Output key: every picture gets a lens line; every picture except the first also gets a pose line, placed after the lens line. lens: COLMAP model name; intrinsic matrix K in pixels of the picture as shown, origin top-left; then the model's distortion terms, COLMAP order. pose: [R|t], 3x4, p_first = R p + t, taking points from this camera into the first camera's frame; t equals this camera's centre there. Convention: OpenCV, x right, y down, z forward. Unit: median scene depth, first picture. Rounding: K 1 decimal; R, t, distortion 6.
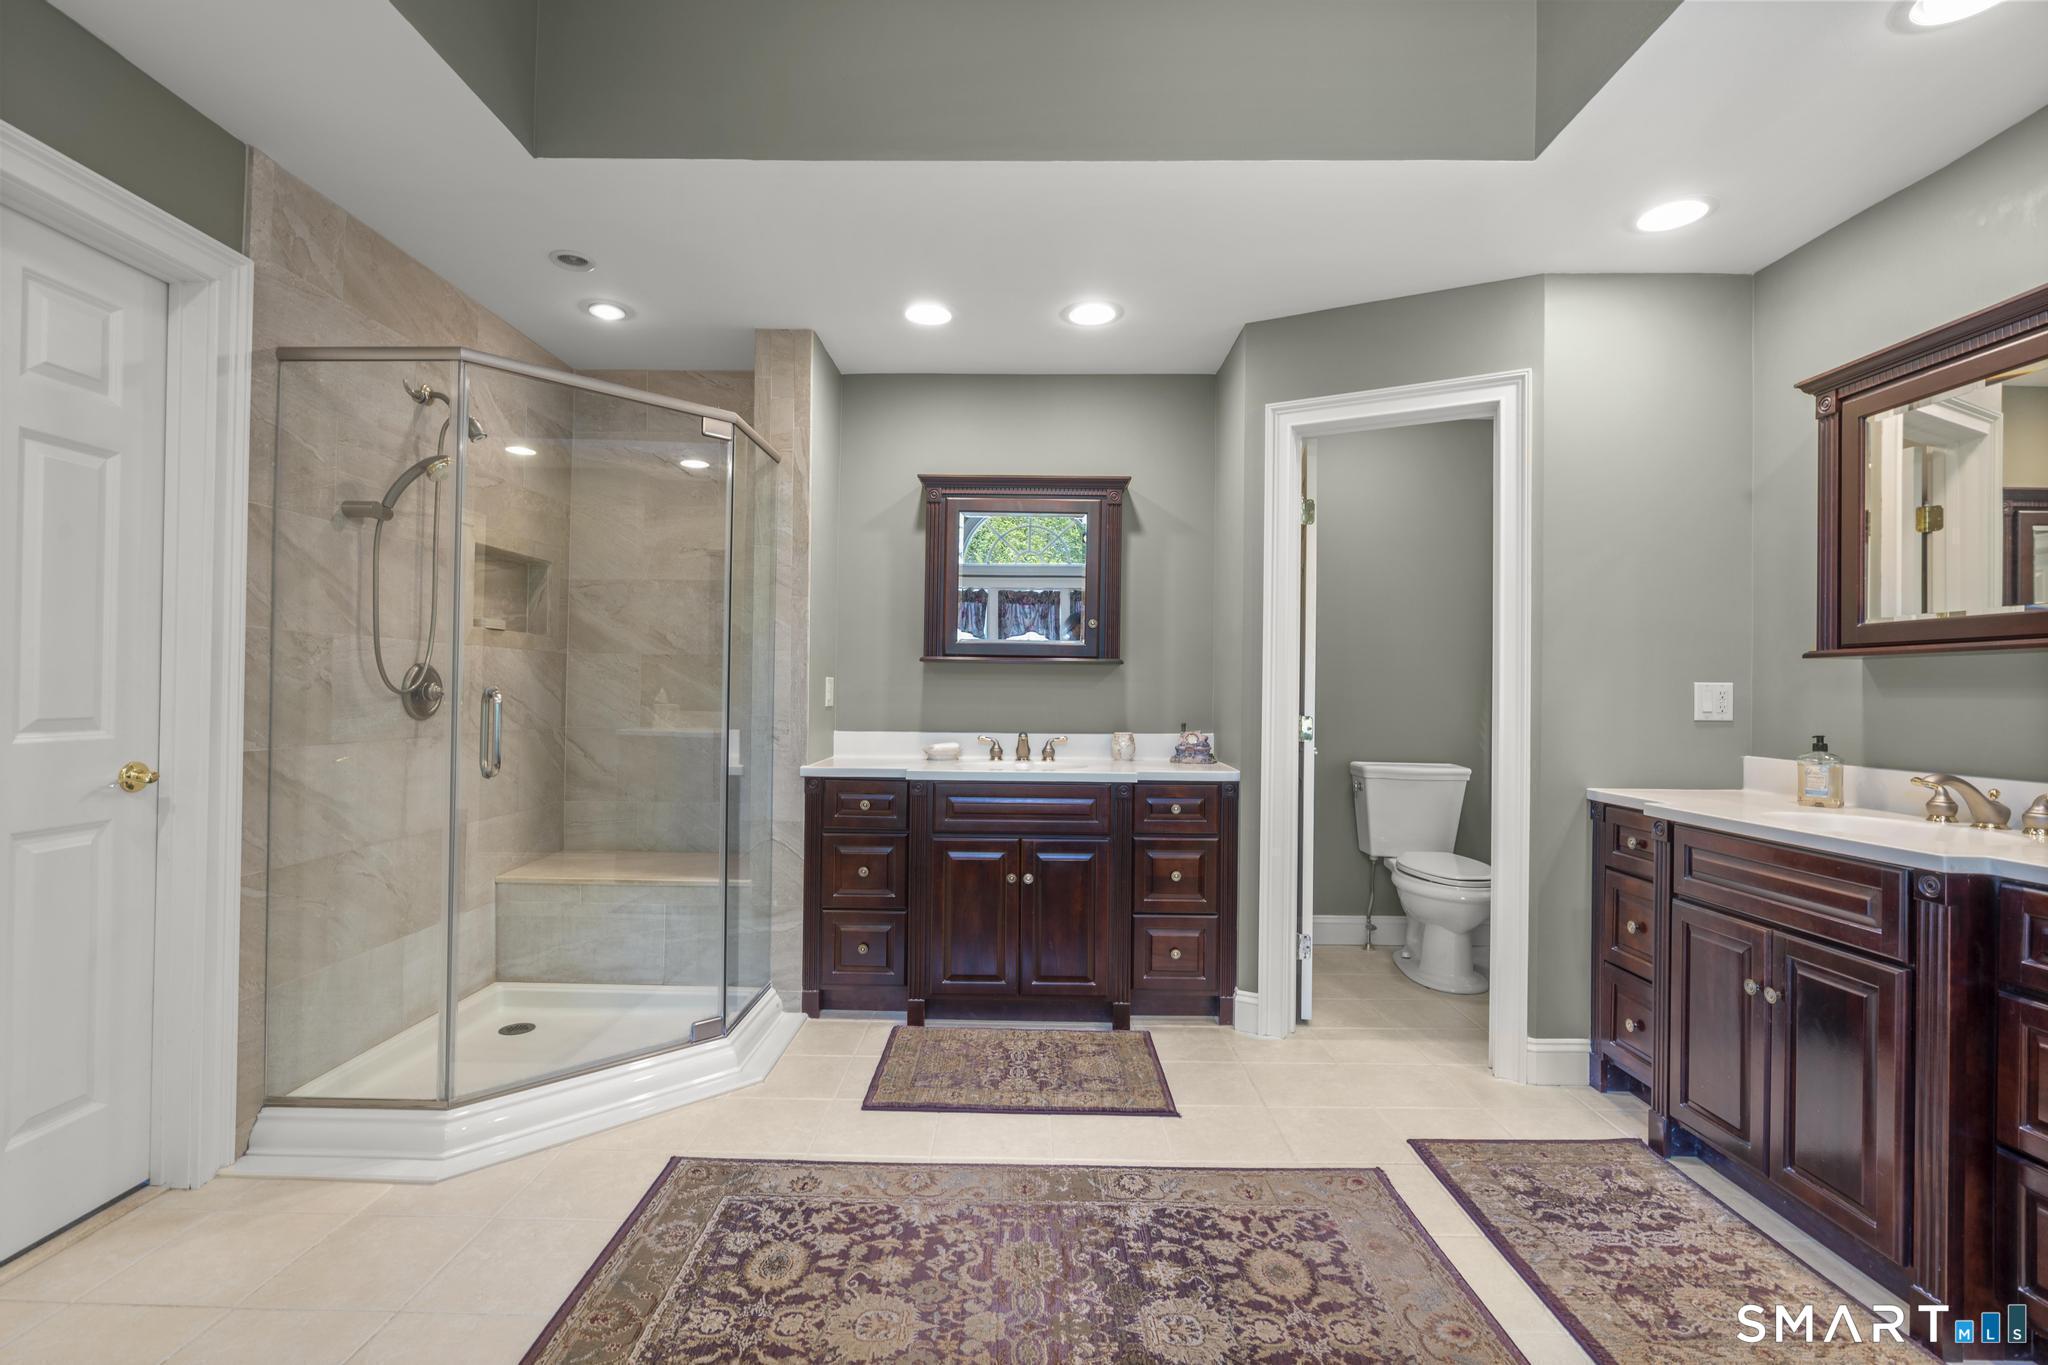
lens RADIAL K [[911.9, 0, 1018.9], [0, 911.9, 686.8], [0, 0, 1]] dist [0.001633, 0.000486]
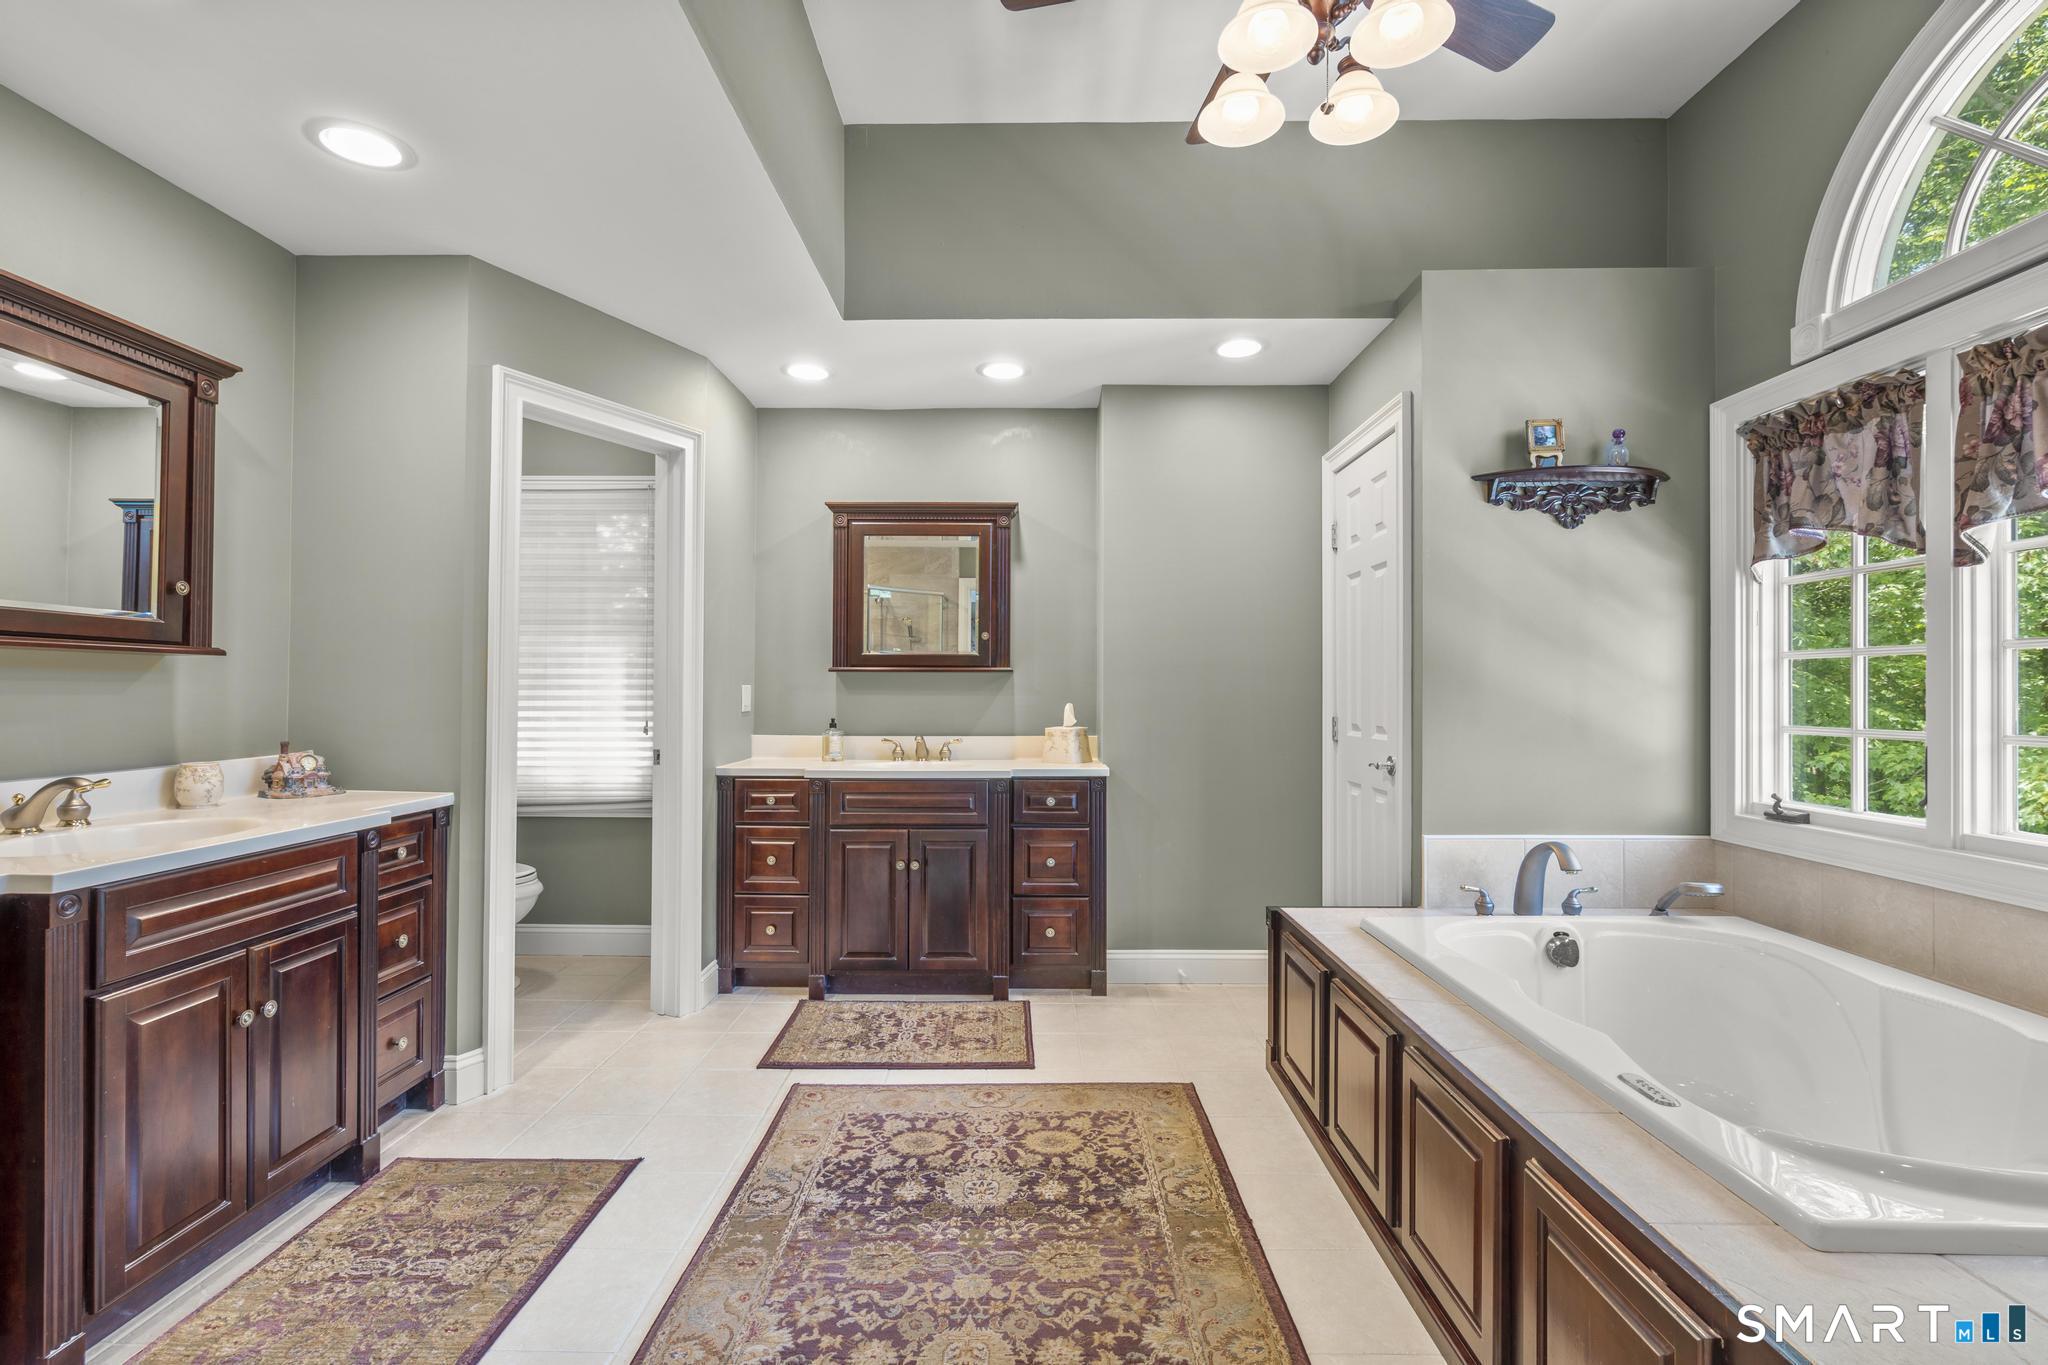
lens RADIAL K [[911.9, 0, 1017.6], [0, 911.9, 686.2], [0, 0, 1]] dist [0.001633, 0.000486]
pose [[0.008777, -0.002653, 0.999958, -0.935658], [-0.005164, 0.999983, 0.002698, -0.013517], [-0.999948, -0.005187, 0.008763, 0.784771]]
